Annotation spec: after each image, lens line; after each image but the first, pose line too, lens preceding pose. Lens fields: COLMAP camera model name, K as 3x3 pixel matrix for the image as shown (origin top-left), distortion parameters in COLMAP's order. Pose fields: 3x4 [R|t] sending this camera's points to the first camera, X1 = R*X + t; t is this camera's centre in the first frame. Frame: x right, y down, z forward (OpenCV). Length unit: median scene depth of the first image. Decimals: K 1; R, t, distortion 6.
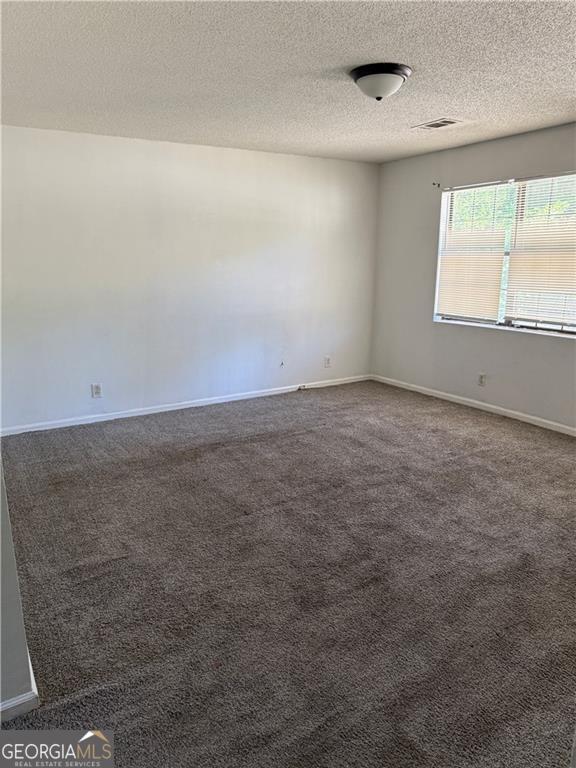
lens RADIAL K [[538.4, 0, 295.0], [0, 538.4, 379.5], [0, 0, 1]] dist [0.062224, -0.067469]
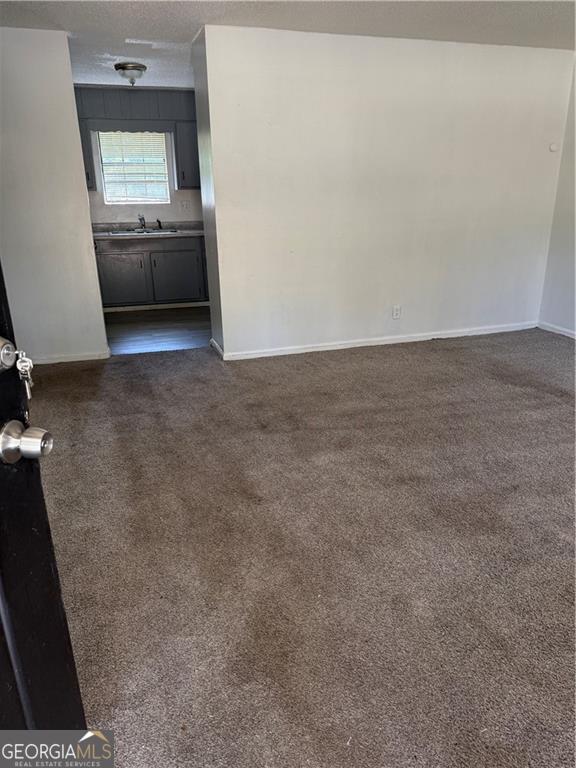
lens RADIAL K [[538.4, 0, 290.2], [0, 538.4, 379.0], [0, 0, 1]] dist [0.062224, -0.067469]
pose [[-0.236374, 0.326934, -0.915009, 1.051802], [-0.209904, 0.902278, 0.376610, -0.191936], [0.948719, 0.281084, -0.144650, 1.002255]]
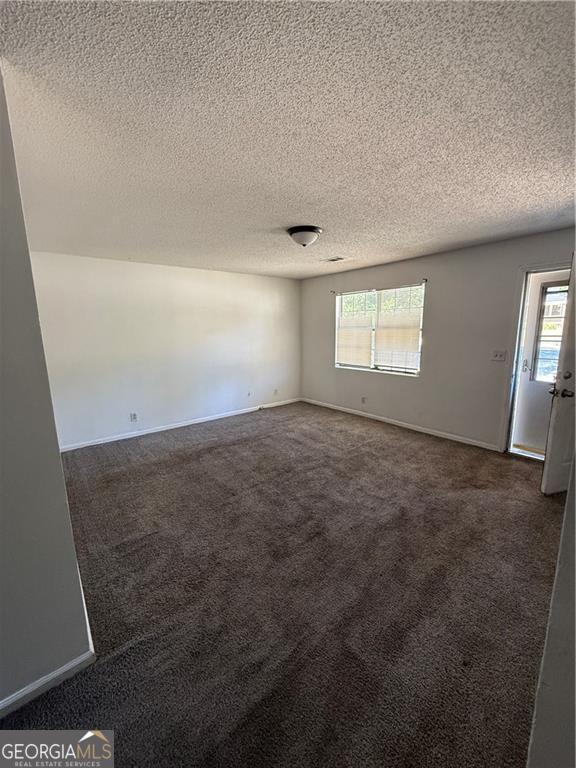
lens RADIAL K [[304.3, 0, 290.3], [0, 304.3, 379.0], [0, 0, 1]] dist [0.002339, 0.000756]
pose [[0.991517, -0.033088, 0.125691, -0.026885], [0.040264, 0.997675, -0.054992, -0.038215], [-0.123580, 0.059586, 0.990544, 0.068506]]
